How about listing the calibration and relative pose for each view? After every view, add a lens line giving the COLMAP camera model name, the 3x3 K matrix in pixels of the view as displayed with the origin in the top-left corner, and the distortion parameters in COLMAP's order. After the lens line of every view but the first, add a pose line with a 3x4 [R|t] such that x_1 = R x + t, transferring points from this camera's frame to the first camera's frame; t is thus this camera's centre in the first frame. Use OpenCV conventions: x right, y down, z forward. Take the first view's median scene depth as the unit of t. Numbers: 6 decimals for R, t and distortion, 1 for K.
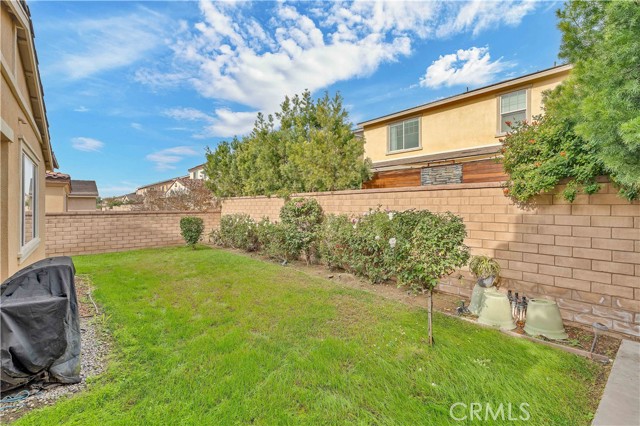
lens RADIAL K [[295.6, 0, 320.8], [0, 295.6, 209.2], [0, 0, 1]] dist [0.000113, 0.000208]
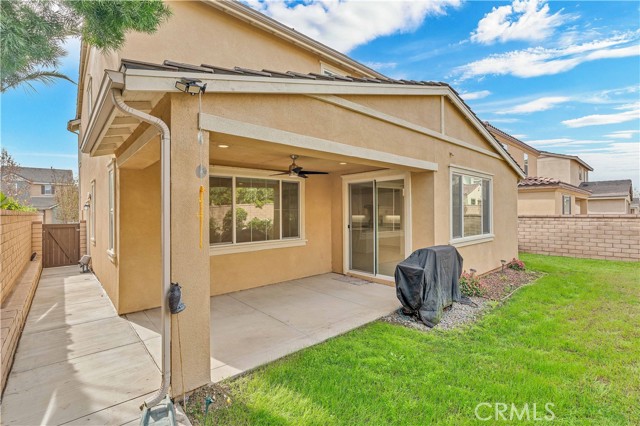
lens RADIAL K [[295.6, 0, 320.8], [0, 295.6, 209.2], [0, 0, 1]] dist [0.000113, 0.000208]
pose [[0.037453, -0.004373, -0.999289, 0.517132], [-0.001158, 0.999990, -0.004419, -0.013061], [0.999298, 0.001322, 0.037448, 0.281108]]
